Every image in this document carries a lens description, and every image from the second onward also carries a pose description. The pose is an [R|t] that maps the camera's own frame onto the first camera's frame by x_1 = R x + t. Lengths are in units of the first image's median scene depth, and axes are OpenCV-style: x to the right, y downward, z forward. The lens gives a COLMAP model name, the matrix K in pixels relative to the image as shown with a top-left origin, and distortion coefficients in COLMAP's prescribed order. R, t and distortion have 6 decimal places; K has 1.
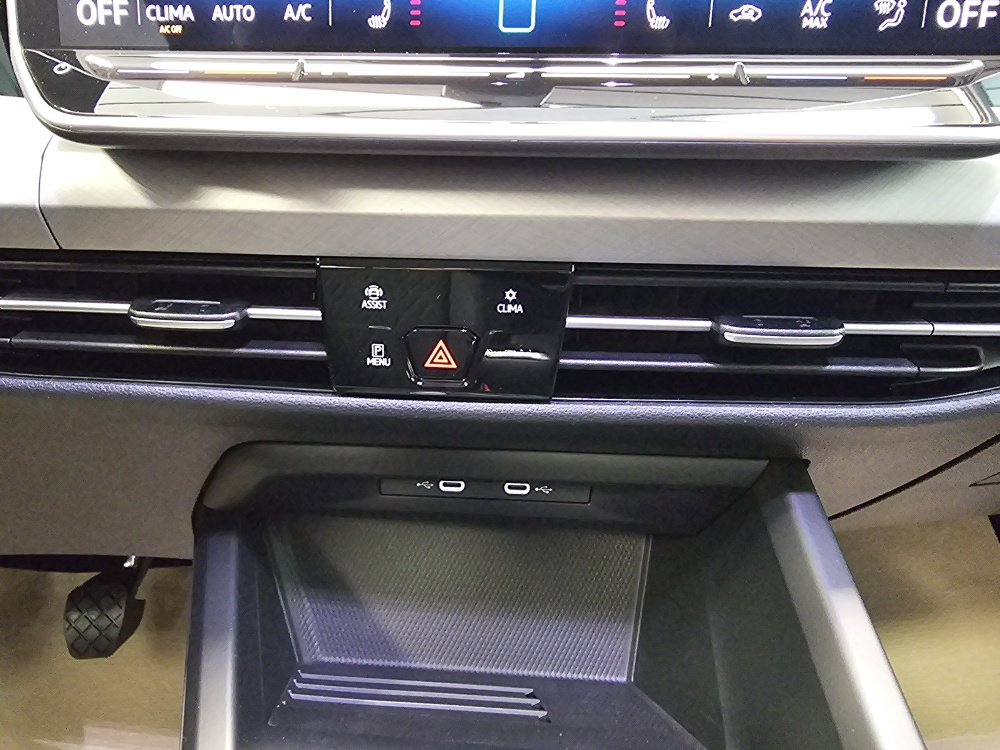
lens RADIAL K [[683.3, 0, 442.1], [0, 683.3, 370.4], [0, 0, 1]] dist [-0.006001, 0.010189]
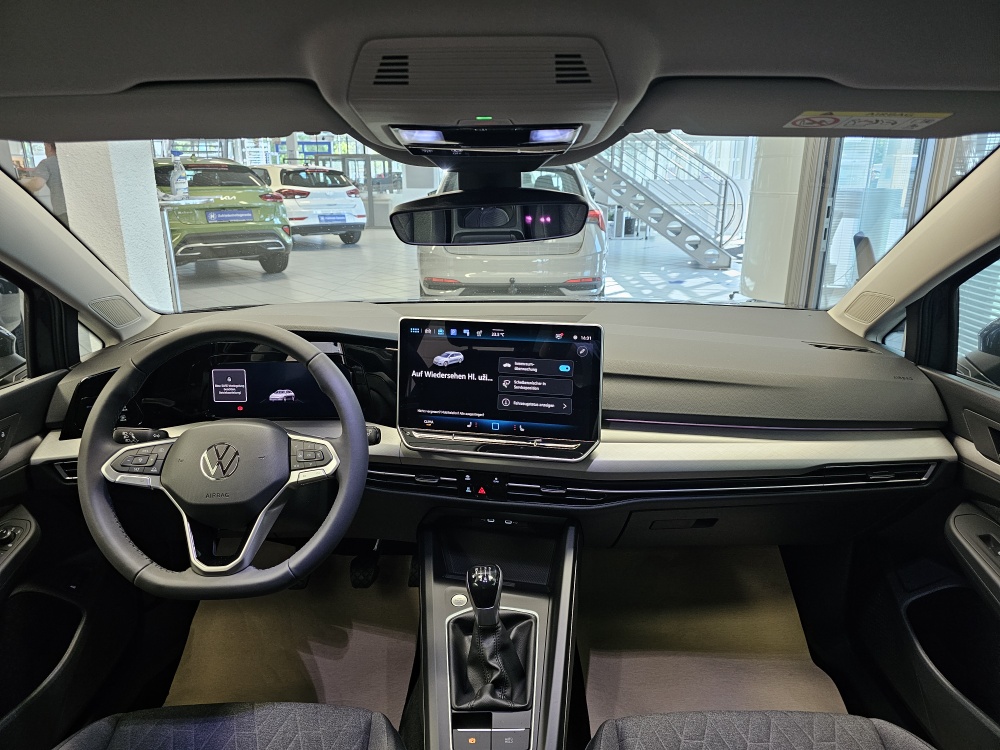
lens RADIAL K [[690.4, 0, 518.9], [0, 690.4, 363.0], [0, 0, 1]] dist [0.042125, -0.049397]
pose [[0.994058, 0.020424, -0.106919, 0.806092], [-0.027308, 0.997619, -0.063322, -0.655986], [0.105371, 0.065866, 0.992249, -4.045584]]
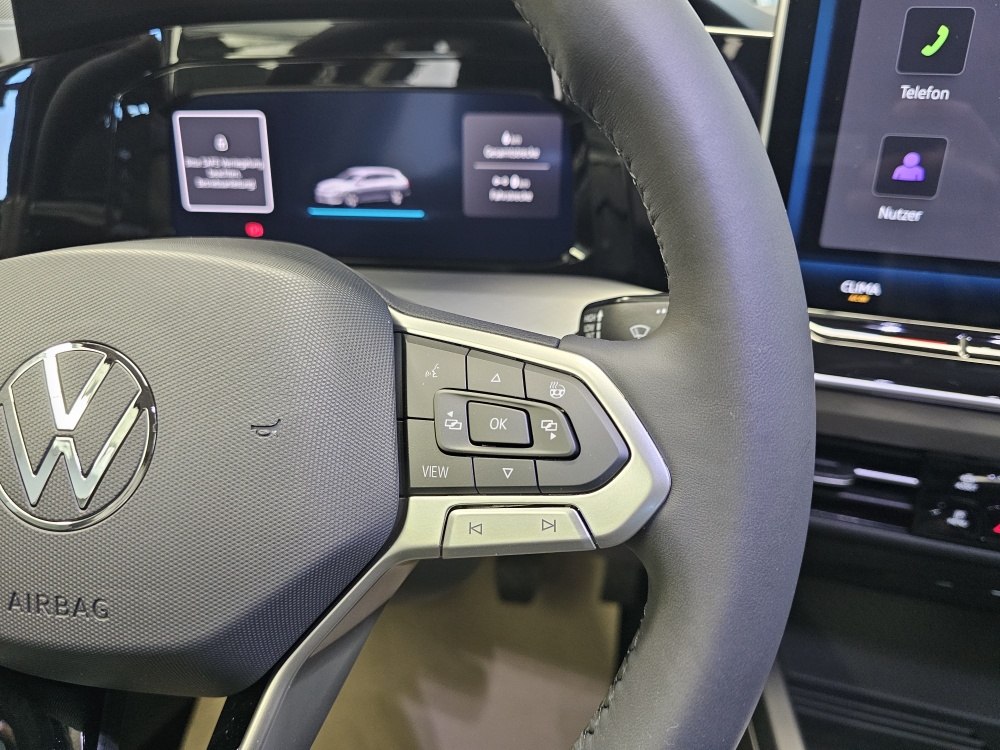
lens RADIAL K [[690.4, 0, 528.2], [0, 690.4, 364.7], [0, 0, 1]] dist [0.042125, -0.049397]
pose [[0.974797, 0.093178, -0.202702, -0.772316], [-0.070831, 0.990854, 0.114850, -0.484859], [0.211549, -0.097598, 0.972482, -0.595165]]
